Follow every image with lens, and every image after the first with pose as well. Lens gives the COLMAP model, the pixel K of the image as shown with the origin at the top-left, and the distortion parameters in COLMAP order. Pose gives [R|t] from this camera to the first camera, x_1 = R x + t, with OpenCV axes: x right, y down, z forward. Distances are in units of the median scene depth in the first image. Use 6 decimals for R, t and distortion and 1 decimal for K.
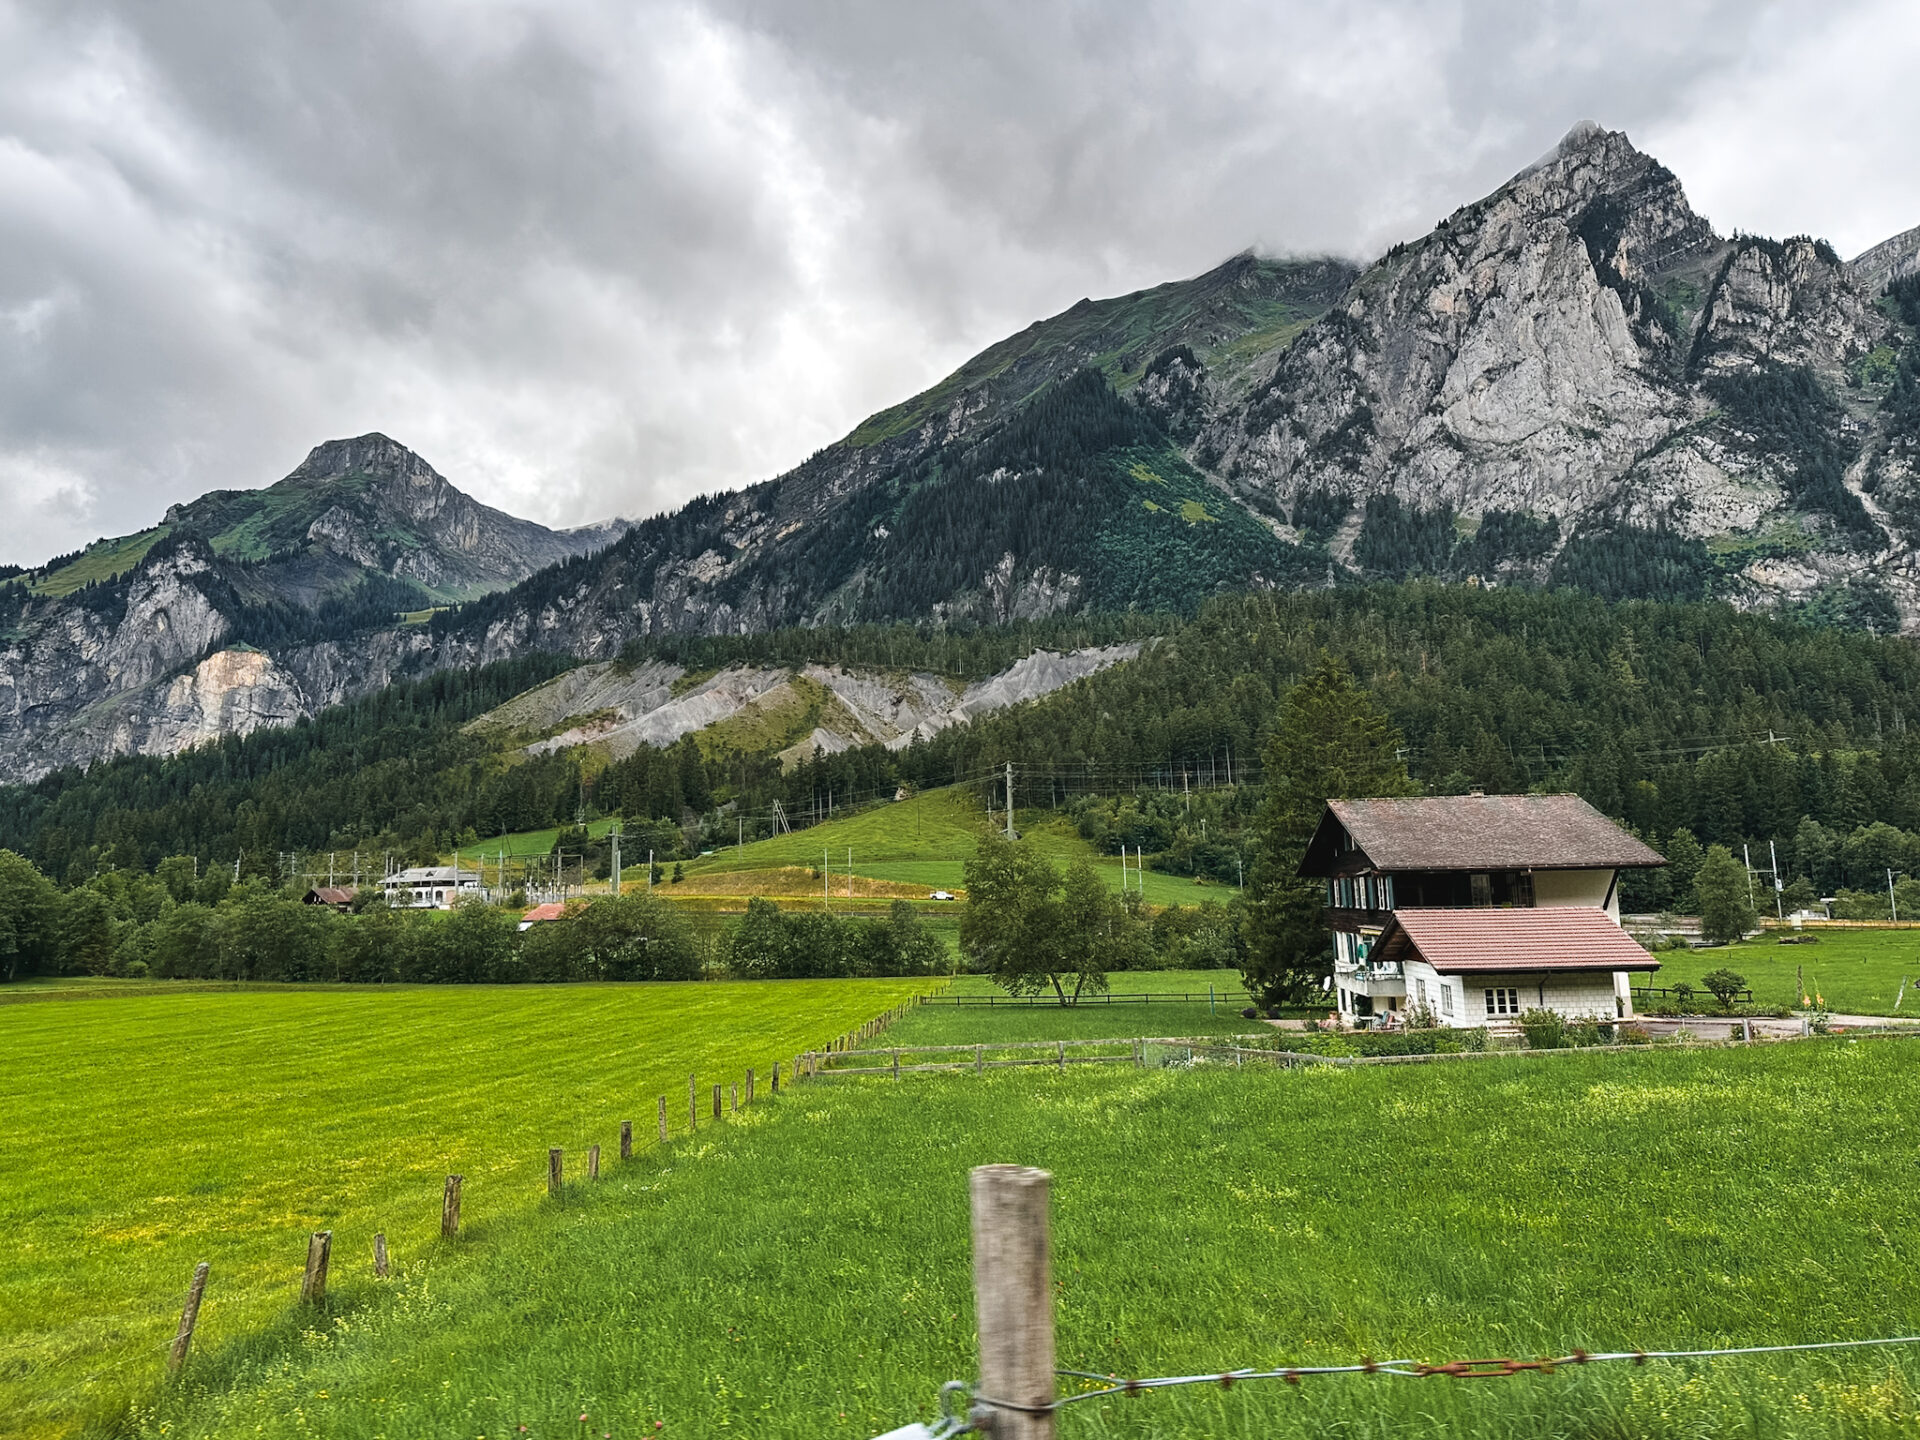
lens RADIAL K [[1330.3, 0, 960.0], [0, 1330.3, 720.0], [0, 0, 1]] dist [0.086096, -0.119213]
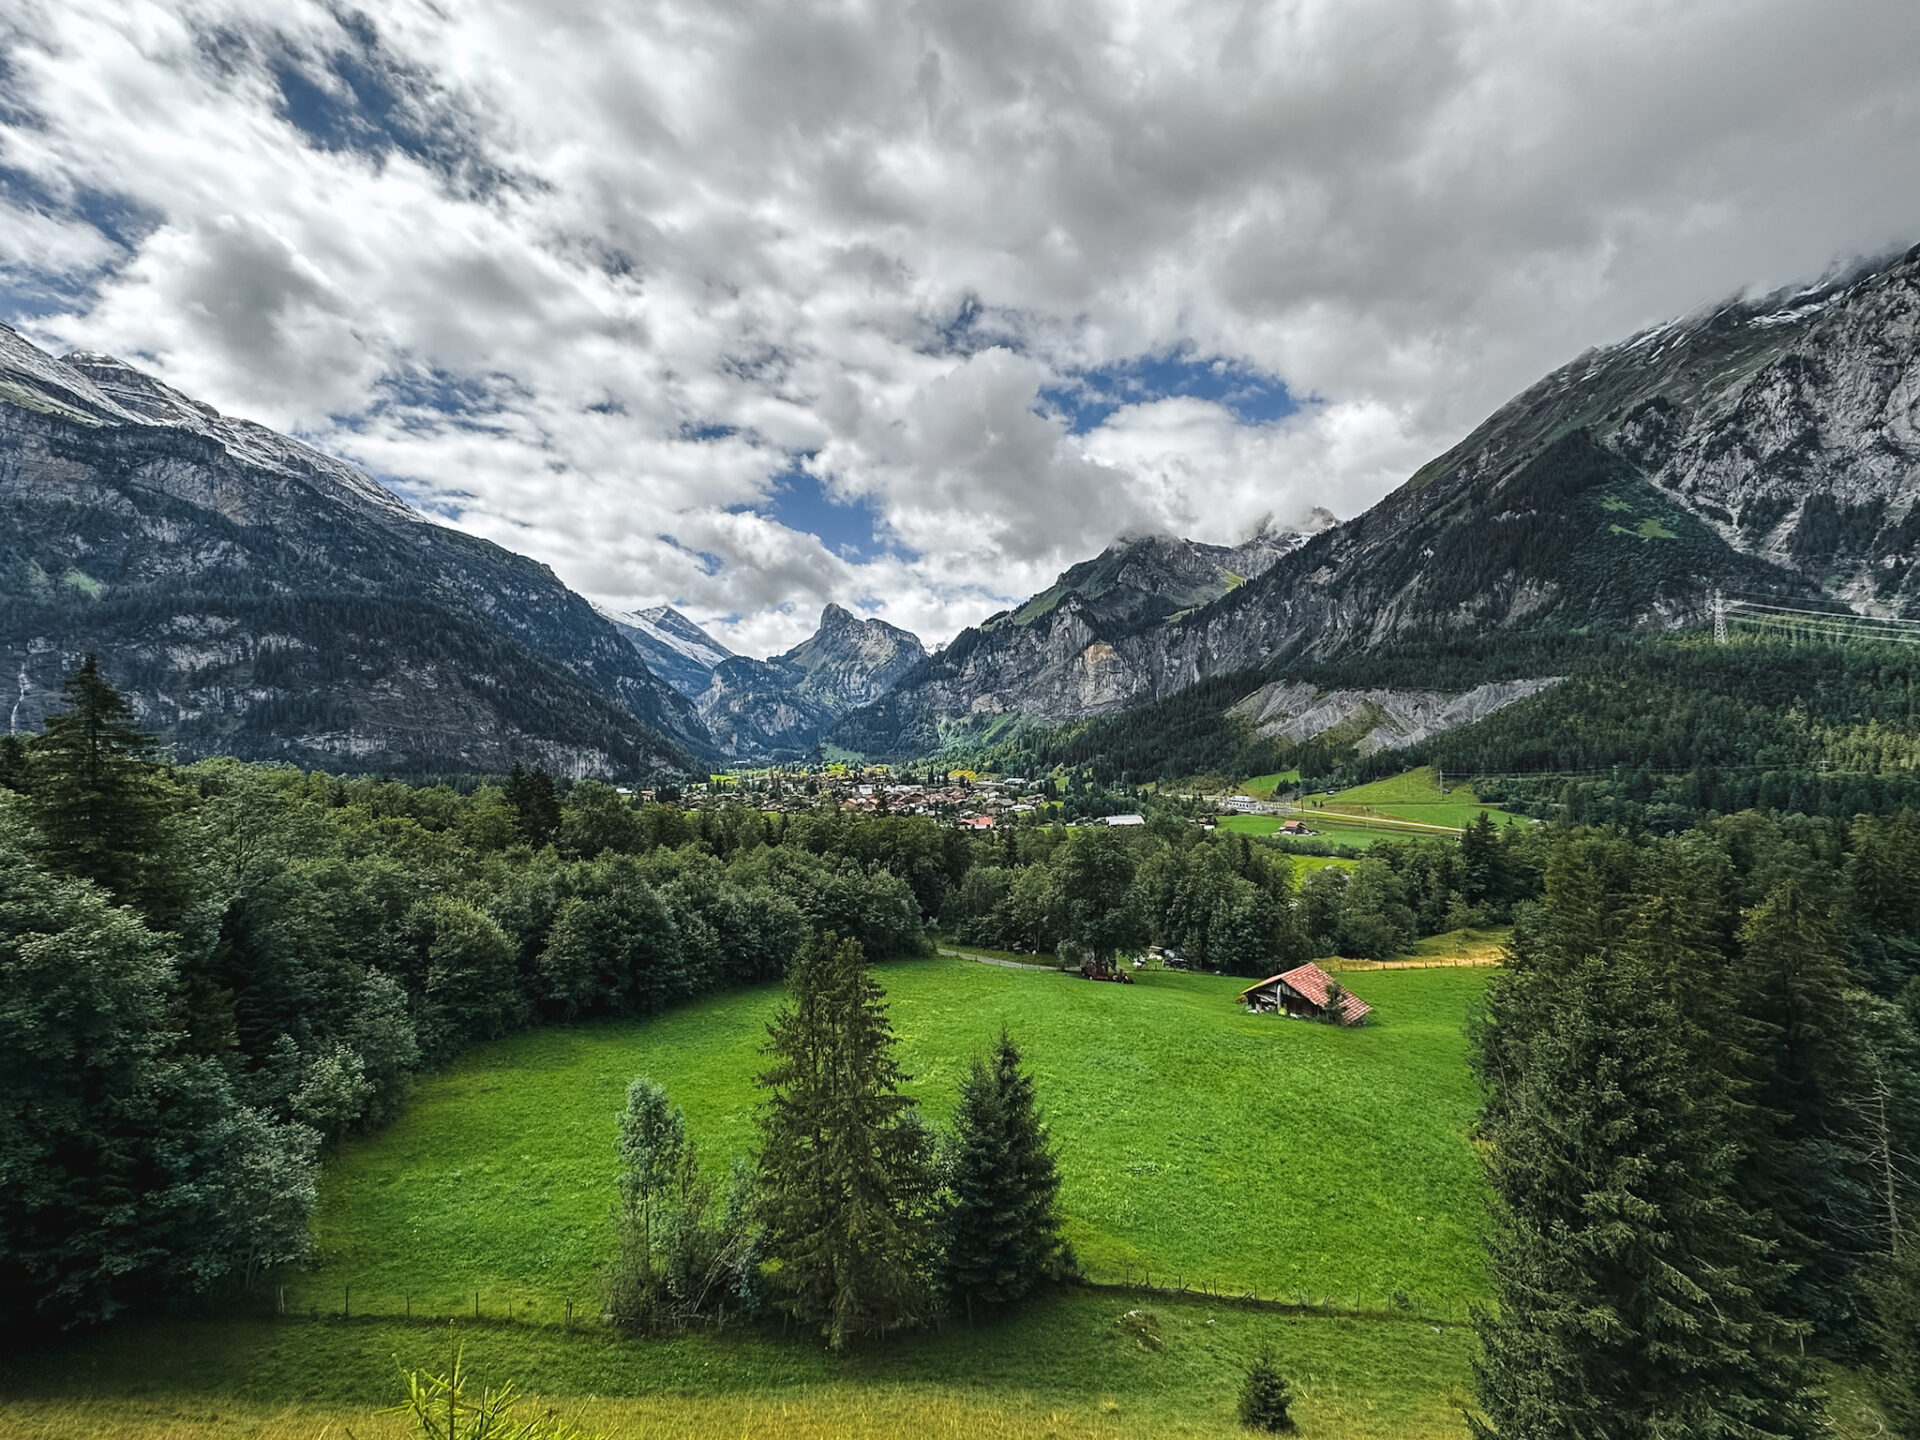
lens RADIAL K [[757.2, 0, 960.0], [0, 757.2, 720.0], [0, 0, 1]] dist [-0.005720, -0.000679]
pose [[0.800854, -0.024453, -0.598360, 0.041764], [0.092371, 0.992253, 0.083081, -0.070537], [0.591693, -0.121807, 0.796908, -0.211239]]
